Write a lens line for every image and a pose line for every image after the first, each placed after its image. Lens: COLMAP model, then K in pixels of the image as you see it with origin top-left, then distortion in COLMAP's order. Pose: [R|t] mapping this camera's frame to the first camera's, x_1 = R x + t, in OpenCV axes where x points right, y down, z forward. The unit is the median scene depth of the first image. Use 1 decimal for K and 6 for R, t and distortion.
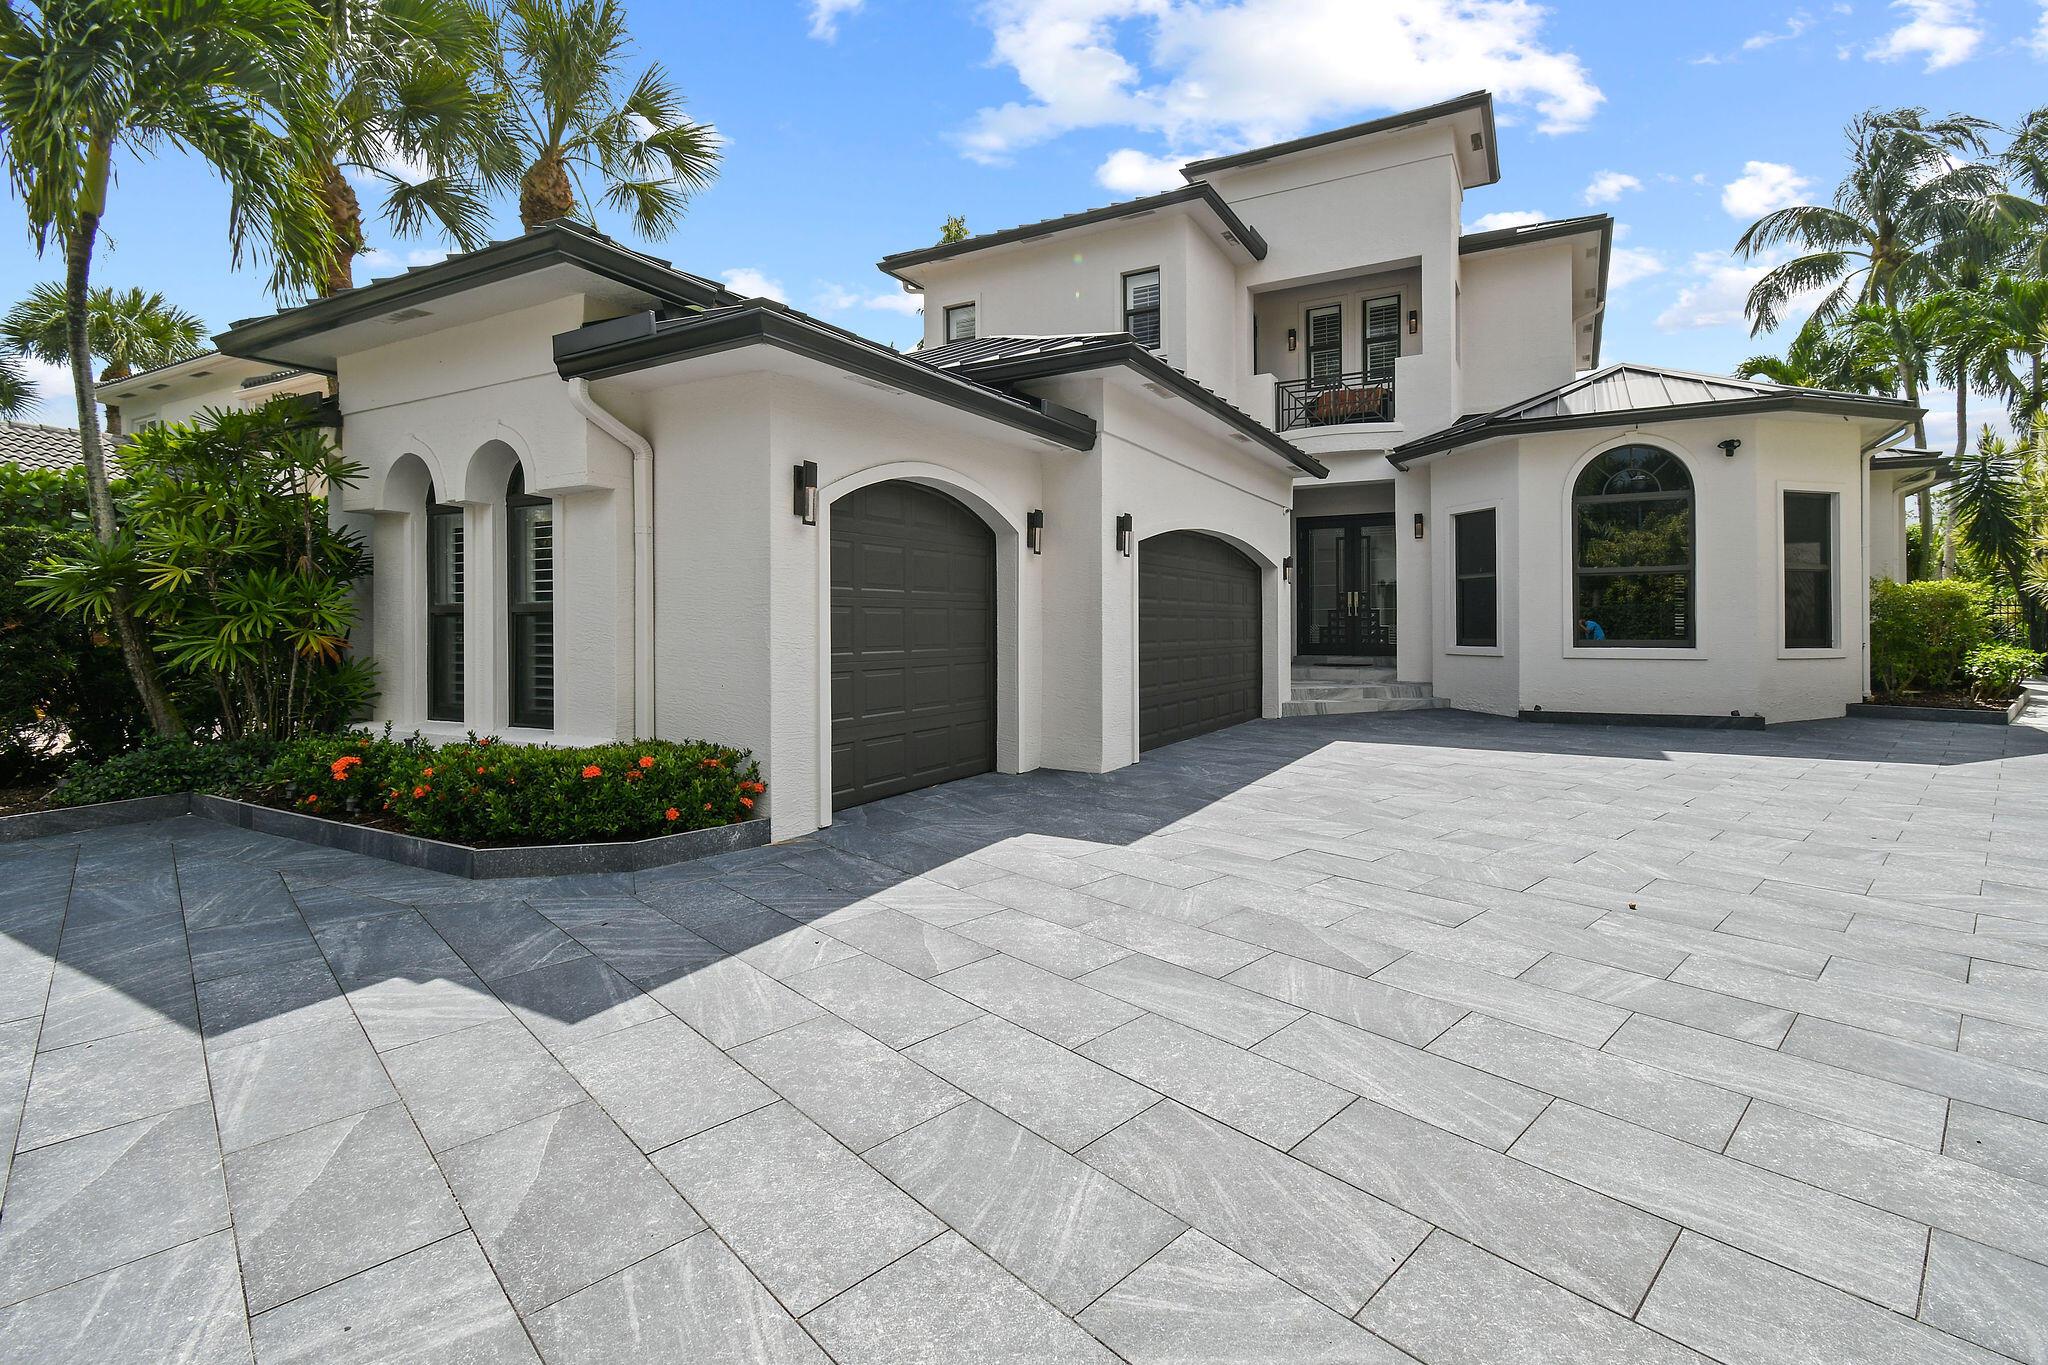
lens RADIAL K [[939.2, 0, 1034.1], [0, 939.2, 603.8], [0, 0, 1]] dist [0.000446, 0.000424]
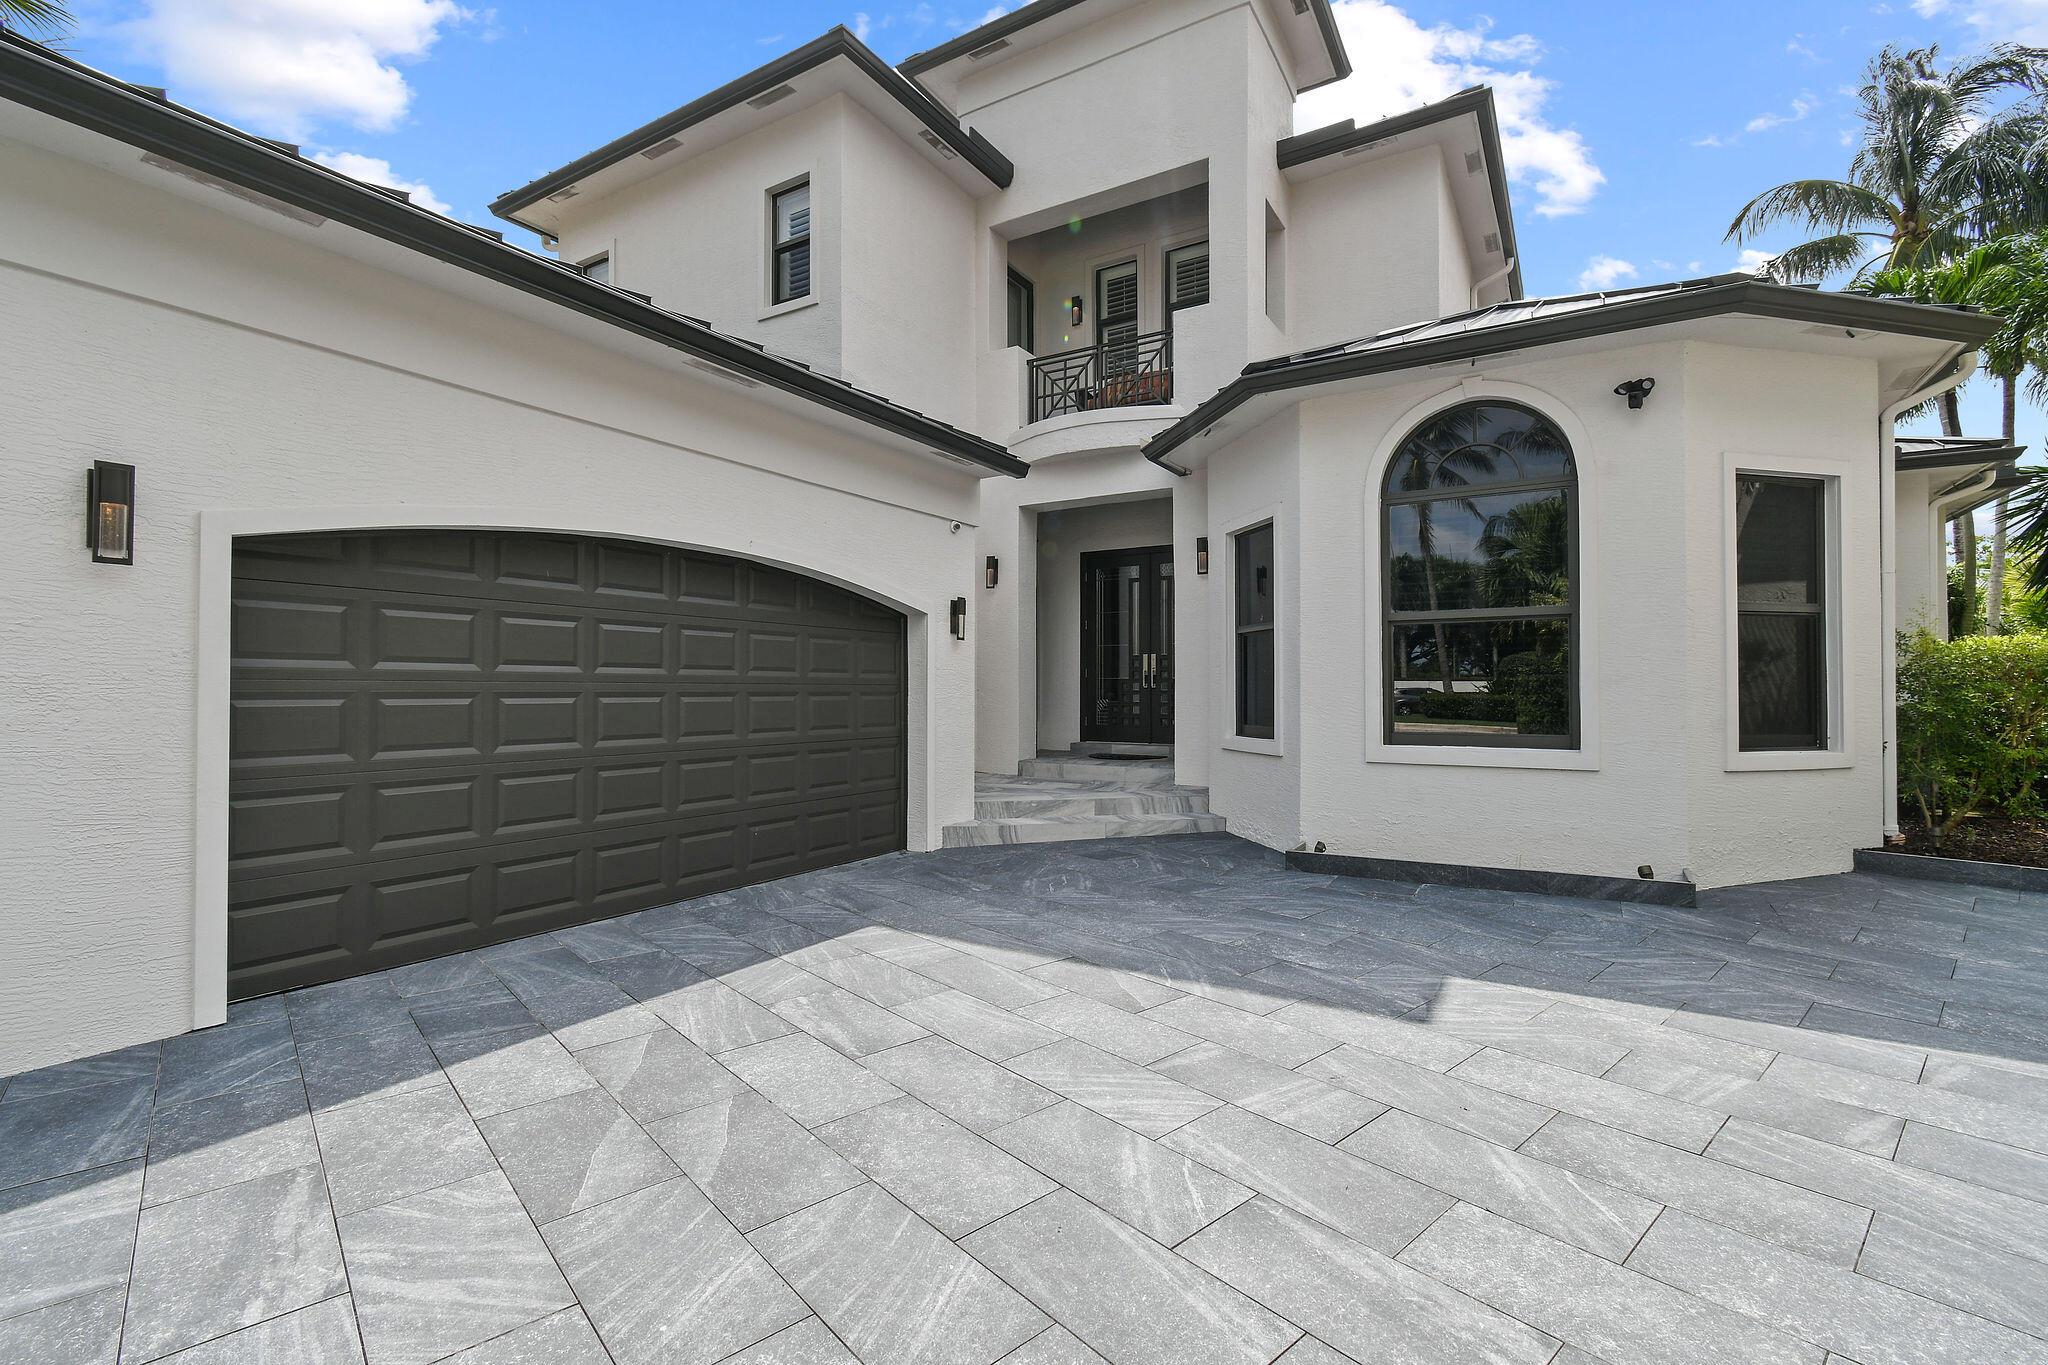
lens RADIAL K [[901.0, 0, 1024.6], [0, 901.0, 658.8], [0, 0, 1]] dist [0.002976, -0.000271]
pose [[0.999254, -0.000146, -0.038607, 0.319350], [-0.000127, 0.999975, -0.007062, -0.003747], [0.038607, 0.007061, 0.999230, 0.360536]]
